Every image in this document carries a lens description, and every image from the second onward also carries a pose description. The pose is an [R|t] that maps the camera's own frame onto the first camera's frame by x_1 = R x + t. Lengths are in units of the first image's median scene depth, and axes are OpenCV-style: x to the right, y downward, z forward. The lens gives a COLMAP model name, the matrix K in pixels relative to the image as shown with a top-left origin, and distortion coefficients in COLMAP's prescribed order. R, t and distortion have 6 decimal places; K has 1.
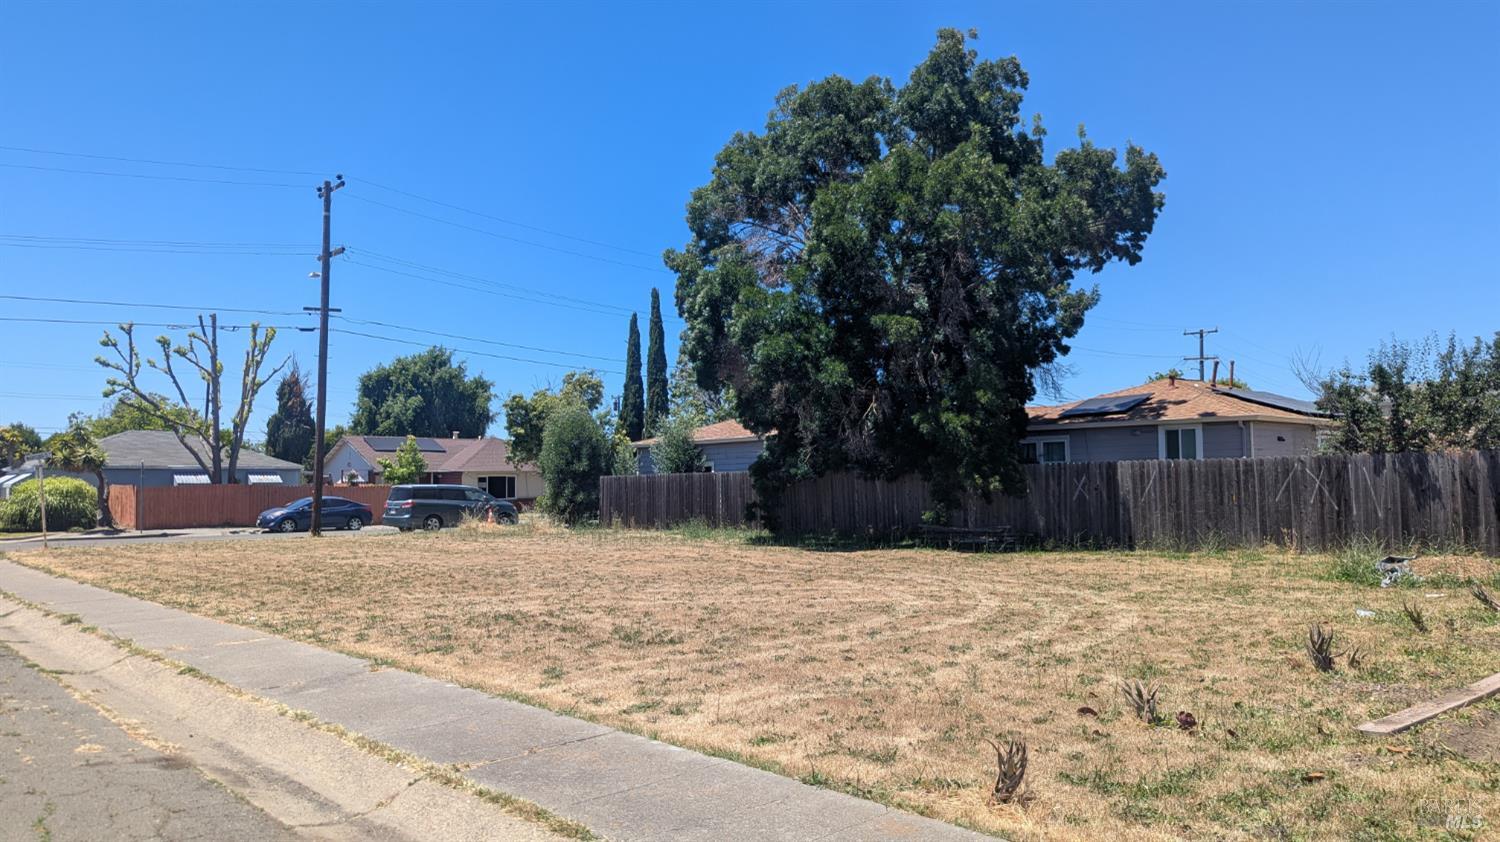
lens RADIAL K [[1051.5, 0, 750.0], [0, 1051.5, 421.0], [0, 0, 1]] dist [0.068842, -0.067750]
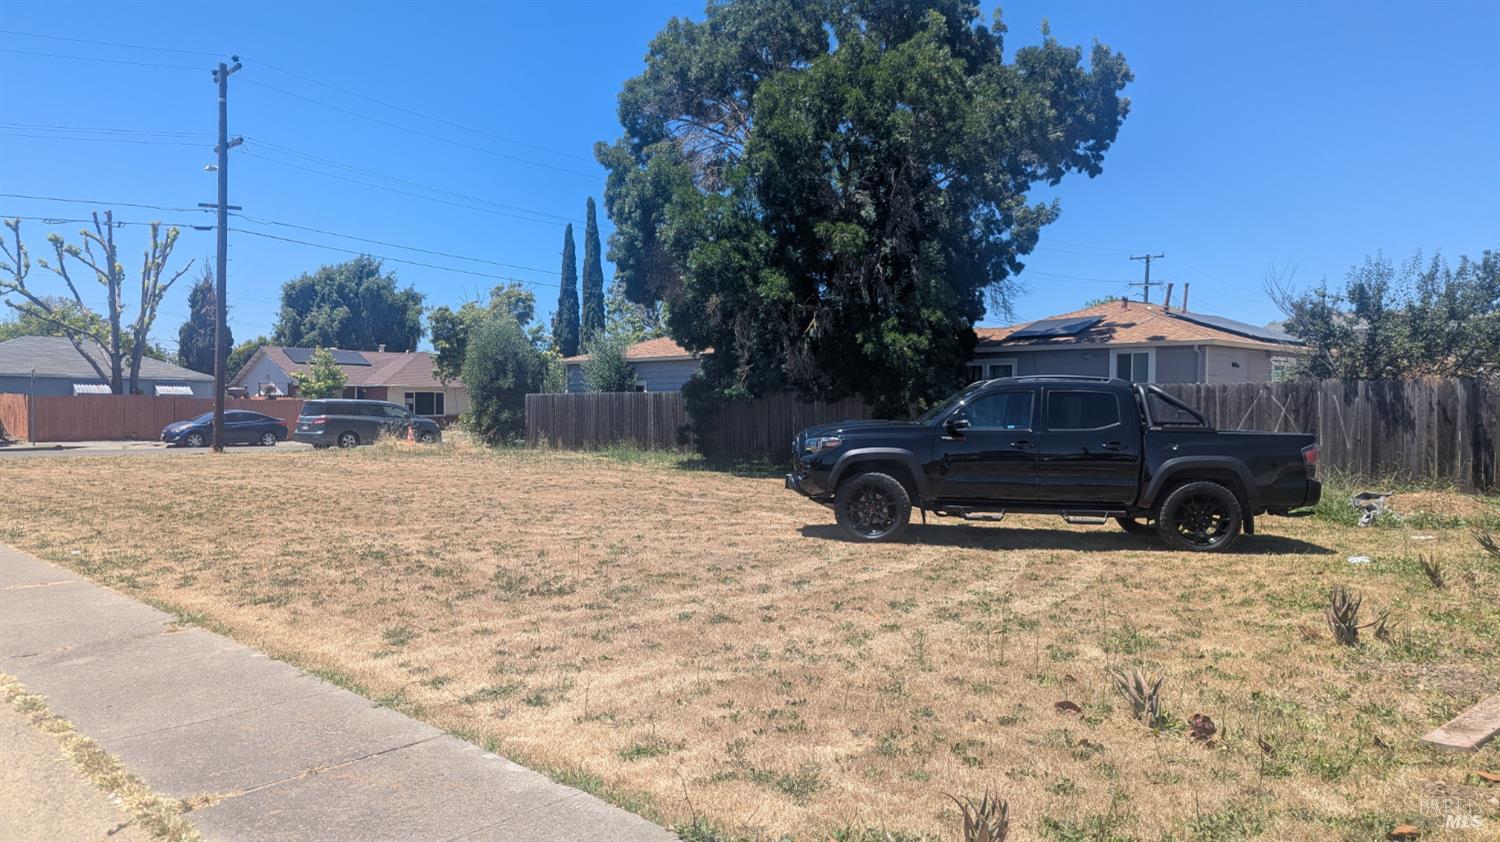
lens RADIAL K [[1012.7, 0, 748.2], [0, 1012.7, 433.4], [0, 0, 1]] dist [0.070293, -0.055556]
pose [[0.998700, 0.013757, 0.049091, 0.015716], [-0.018021, 0.996002, 0.087493, 0.005339], [-0.047691, -0.088264, 0.994955, 0.096231]]
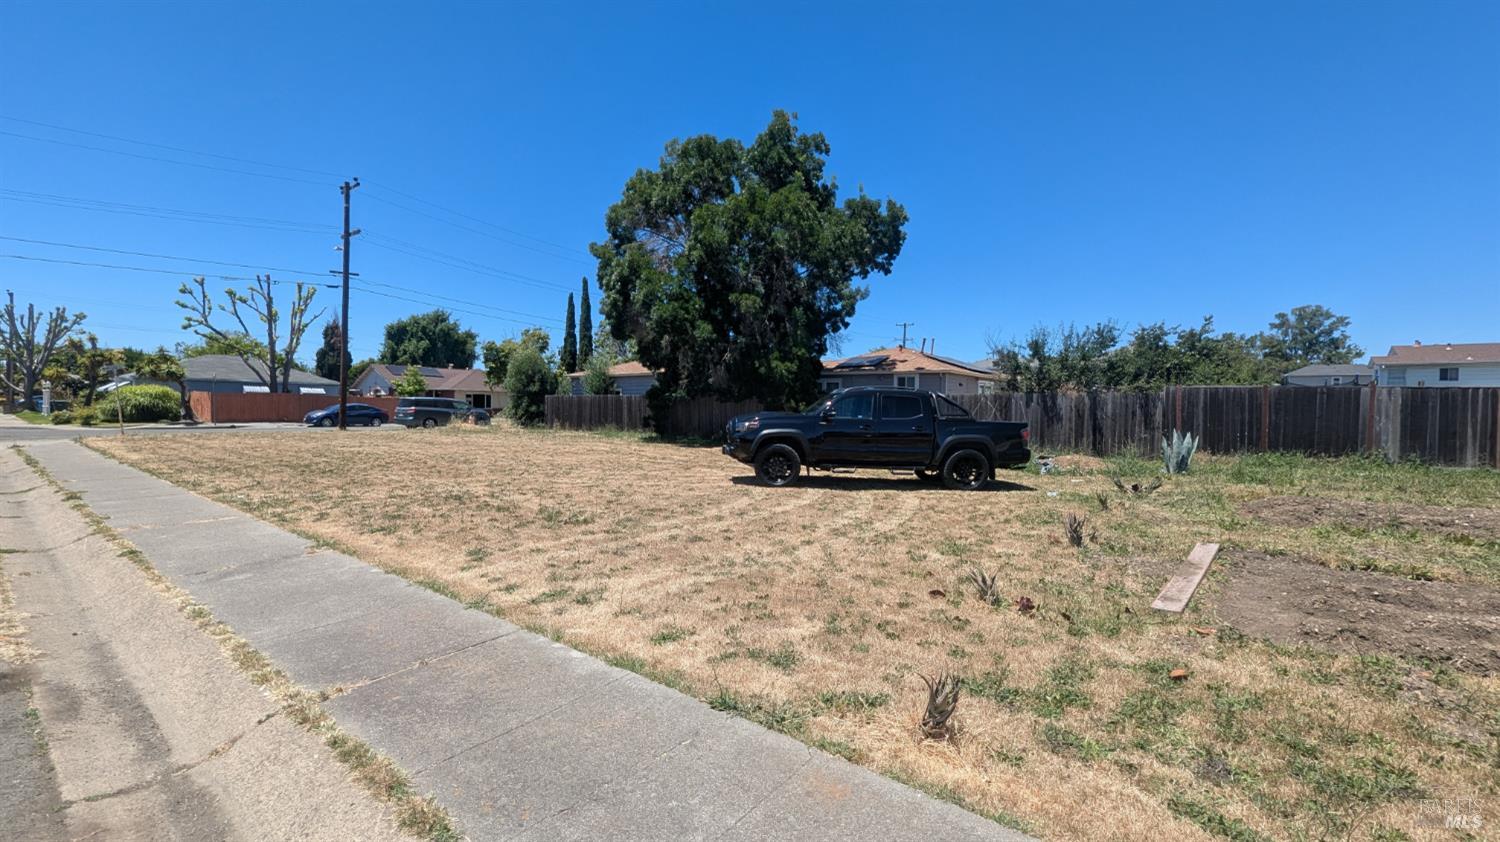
lens RADIAL K [[583.1, 0, 751.8], [0, 583.1, 431.4], [0, 0, 1]] dist [-0.000811, -0.000163]
pose [[0.982571, 0.018482, 0.184966, -0.004120], [-0.037399, 0.994353, 0.099314, 0.011477], [-0.182086, -0.104500, 0.977714, 0.136942]]
